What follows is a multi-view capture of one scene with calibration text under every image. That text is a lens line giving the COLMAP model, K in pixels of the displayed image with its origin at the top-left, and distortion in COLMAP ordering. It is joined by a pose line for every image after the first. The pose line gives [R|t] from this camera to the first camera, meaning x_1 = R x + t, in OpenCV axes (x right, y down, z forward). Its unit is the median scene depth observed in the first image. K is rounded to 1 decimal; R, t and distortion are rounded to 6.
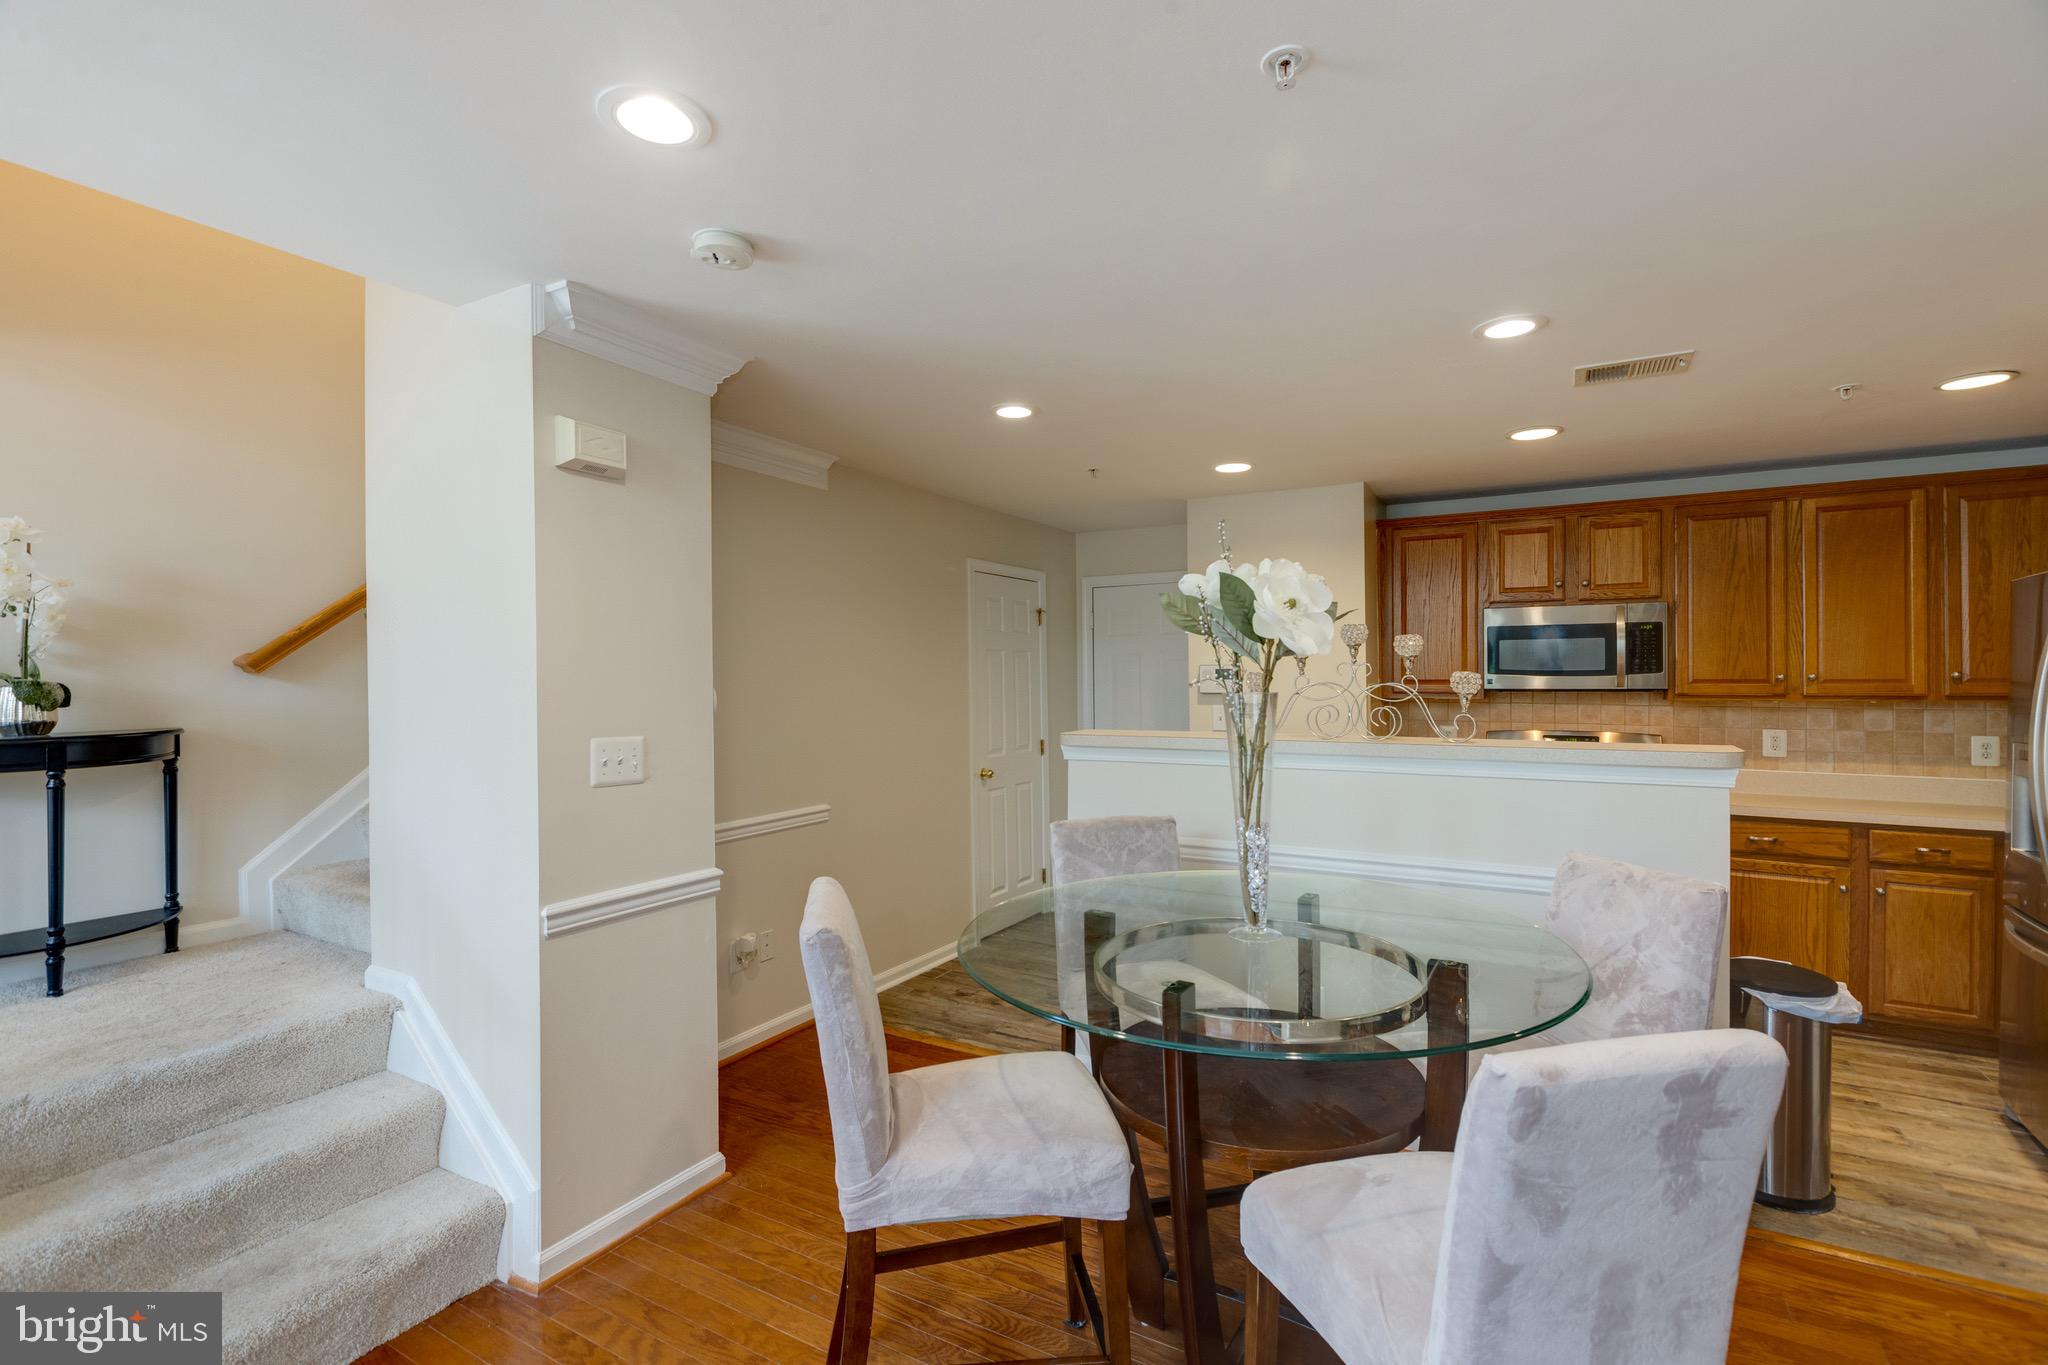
lens RADIAL K [[917.3, 0, 1026.6], [0, 917.3, 679.4], [0, 0, 1]] dist [-0.004811, -0.001315]
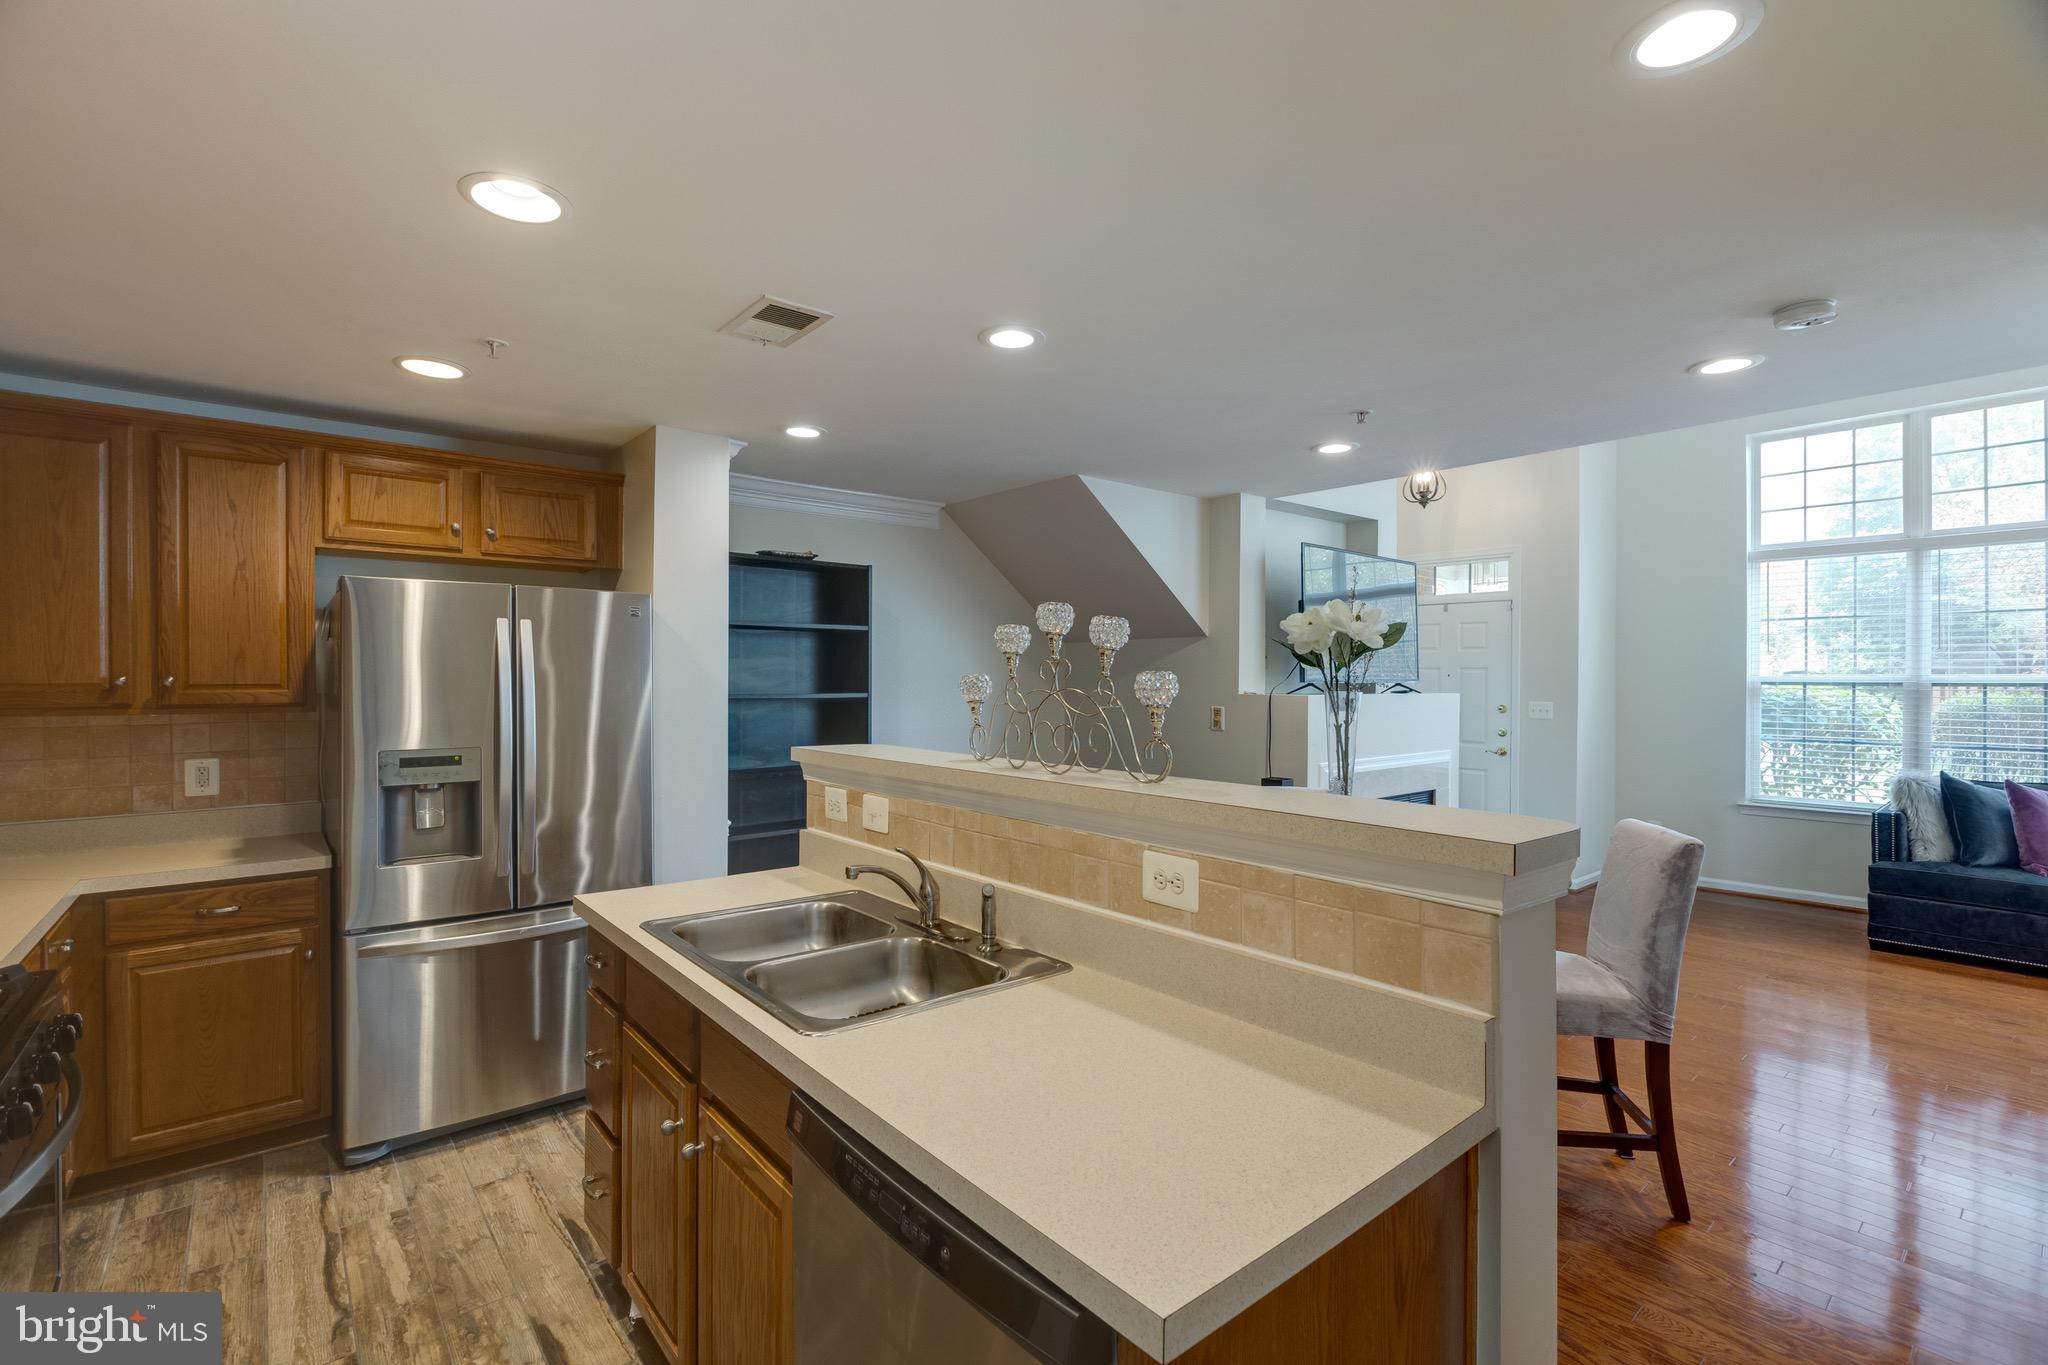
lens RADIAL K [[917.3, 0, 1026.6], [0, 917.3, 679.4], [0, 0, 1]] dist [-0.004811, -0.001315]
pose [[-0.939477, 0.002964, 0.342600, 0.113546], [0.002492, 0.999995, -0.001817, -0.001821], [-0.342603, -0.000853, -0.939480, 1.348763]]
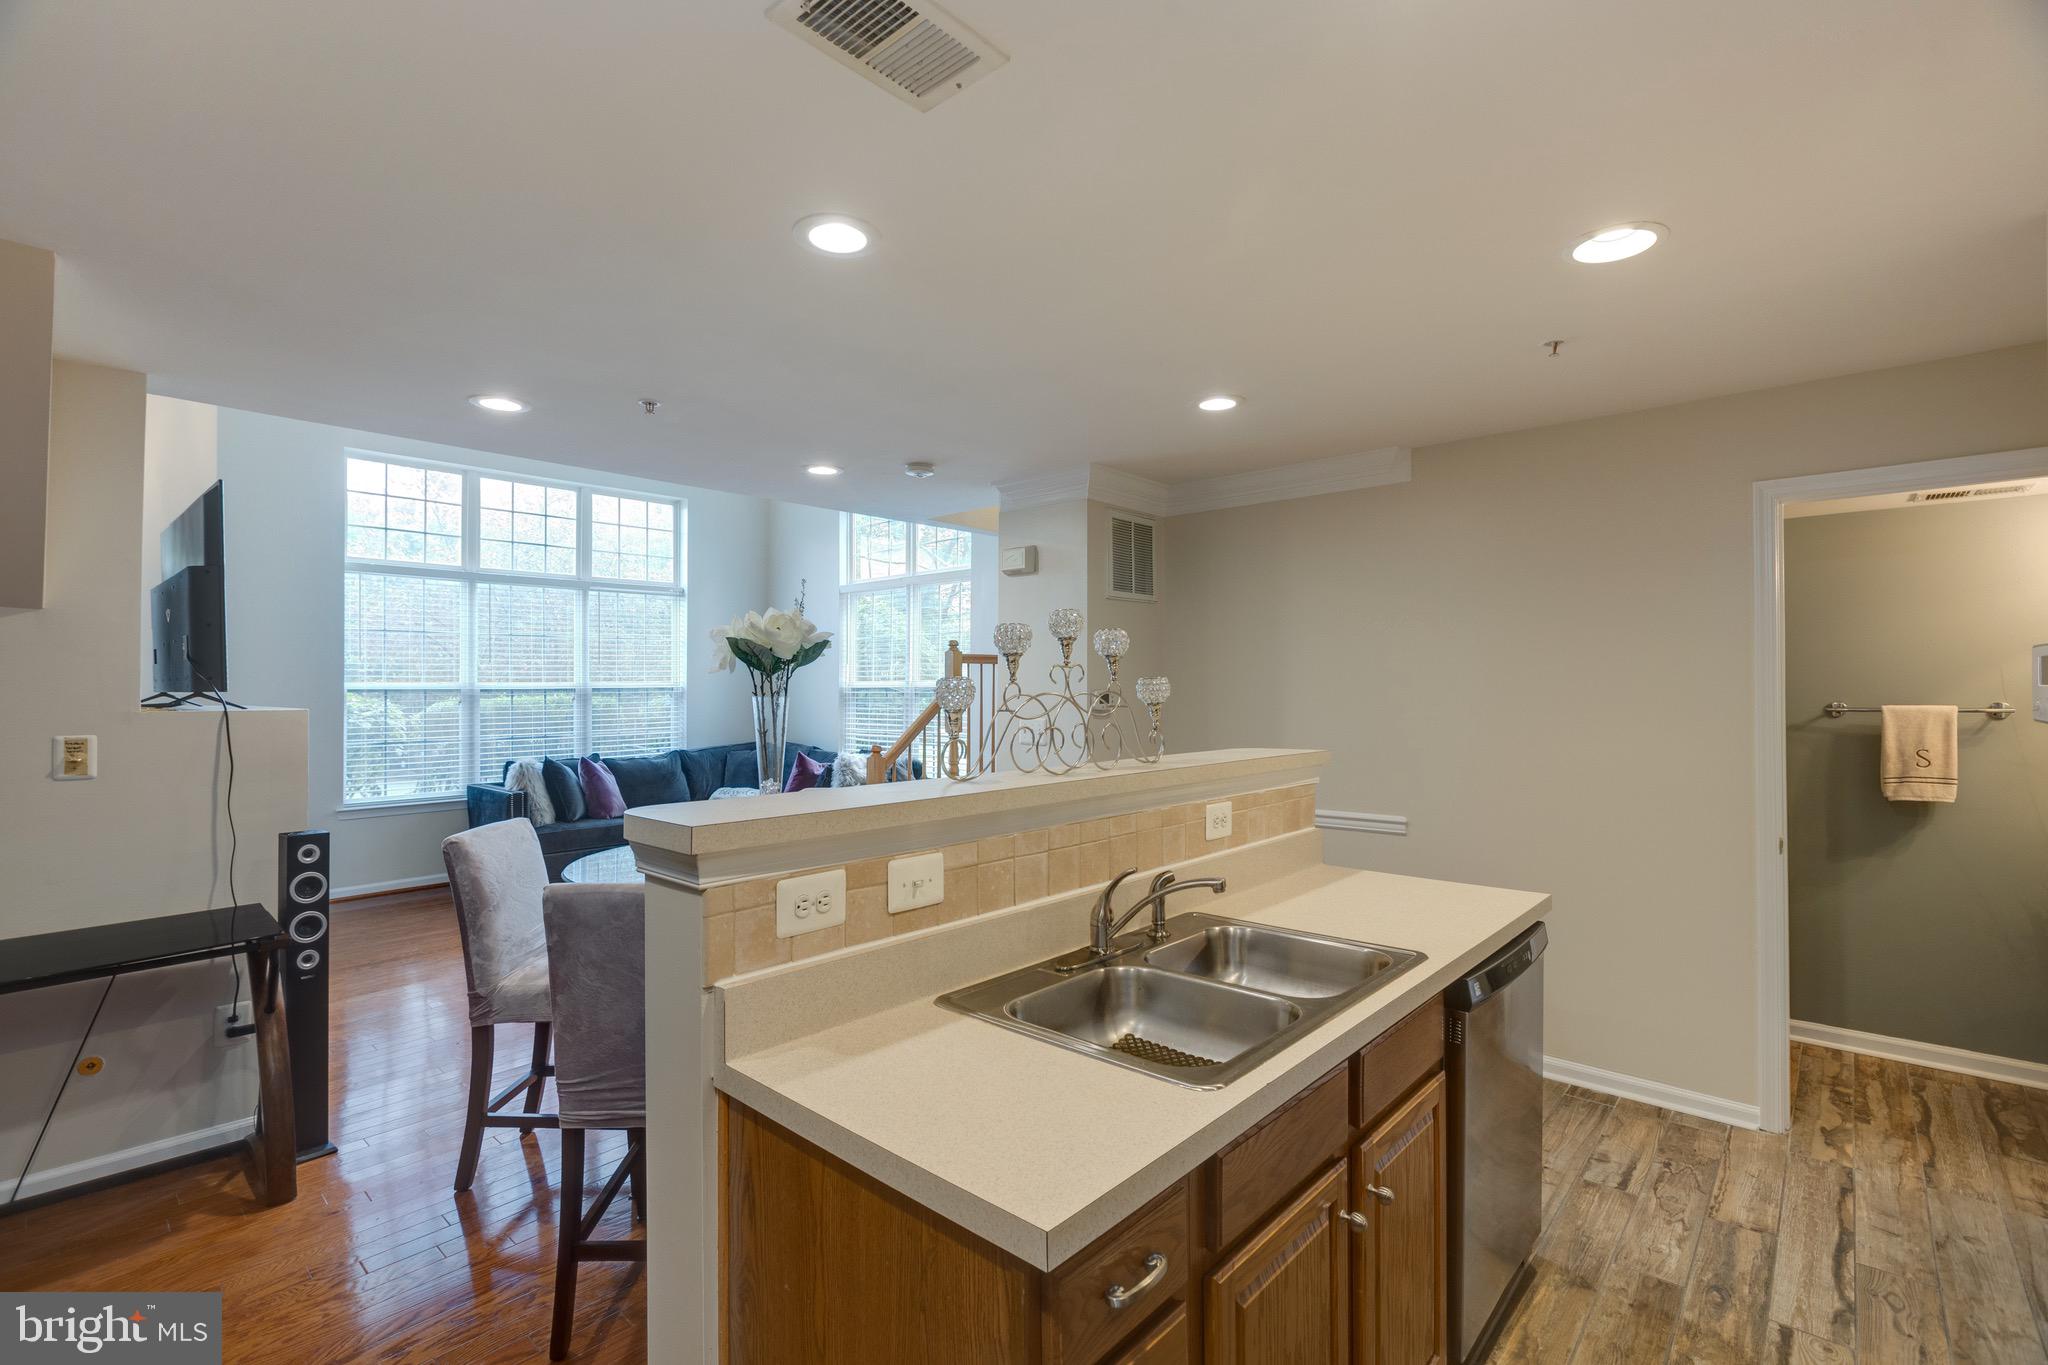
lens RADIAL K [[917.3, 0, 1026.6], [0, 917.3, 679.4], [0, 0, 1]] dist [-0.004811, -0.001315]
pose [[-0.210438, -0.002582, -0.977604, 0.866770], [0.004739, 0.999982, -0.003661, -0.003299], [0.977596, -0.005403, -0.210422, 0.911265]]
